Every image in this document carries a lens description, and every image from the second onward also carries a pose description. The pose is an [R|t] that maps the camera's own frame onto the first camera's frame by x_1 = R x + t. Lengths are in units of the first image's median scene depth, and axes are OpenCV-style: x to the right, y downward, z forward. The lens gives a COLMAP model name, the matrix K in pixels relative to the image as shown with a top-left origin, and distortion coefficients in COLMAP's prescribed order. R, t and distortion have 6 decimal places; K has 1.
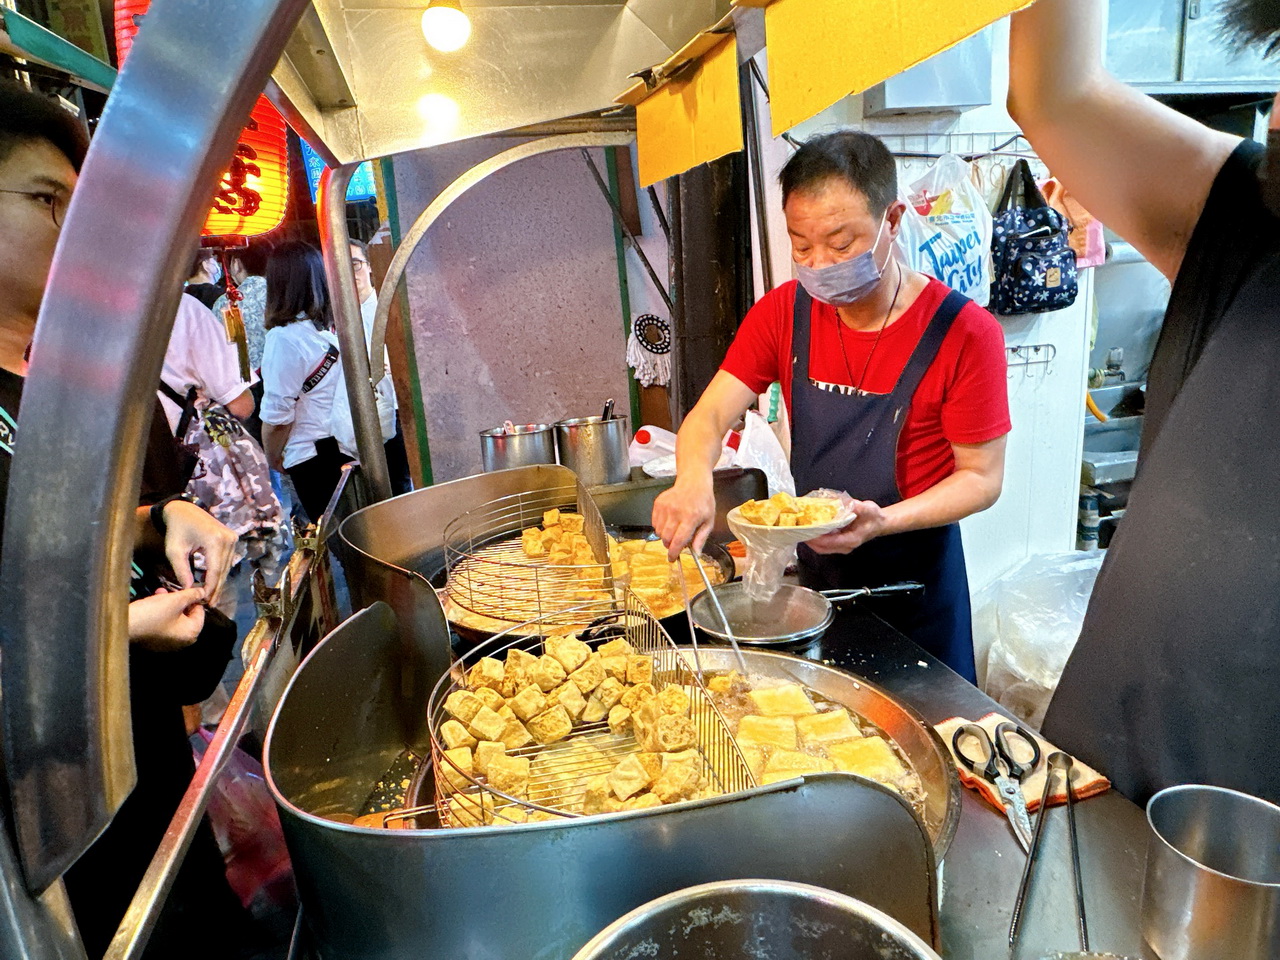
lens RADIAL K [[851.2, 0, 636.8], [0, 851.2, 481.6], [0, 0, 1]] dist [0.027041, 0.002436]
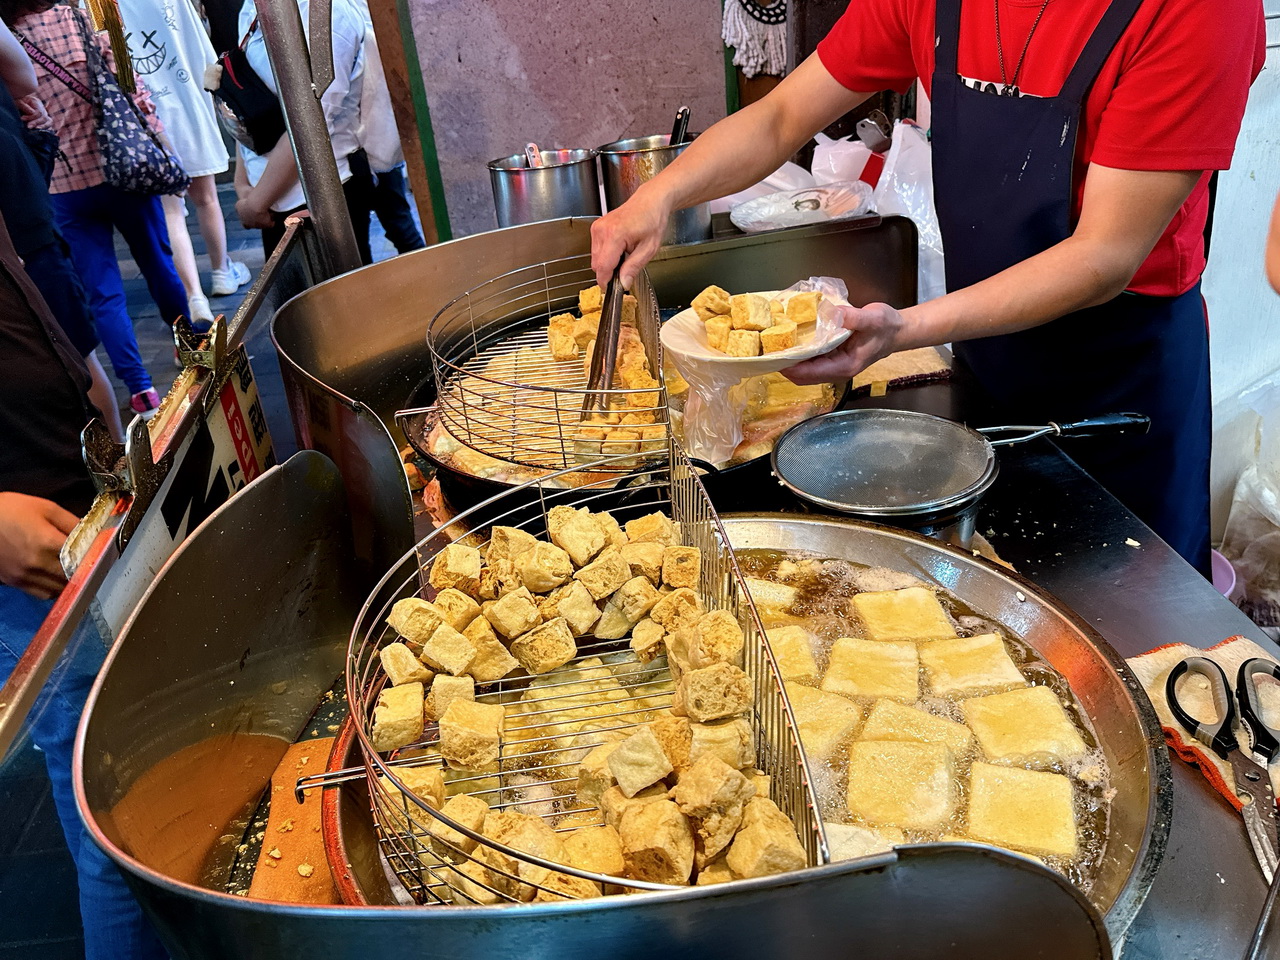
lens RADIAL K [[1088.5, 0, 637.2], [0, 1088.5, 484.7], [0, 0, 1]] dist [0.093080, -0.095991]
pose [[0.994117, 0.025466, -0.105278, 0.053262], [0.002129, 0.967184, 0.254067, -0.053758], [0.108294, -0.252797, 0.961440, 0.183027]]
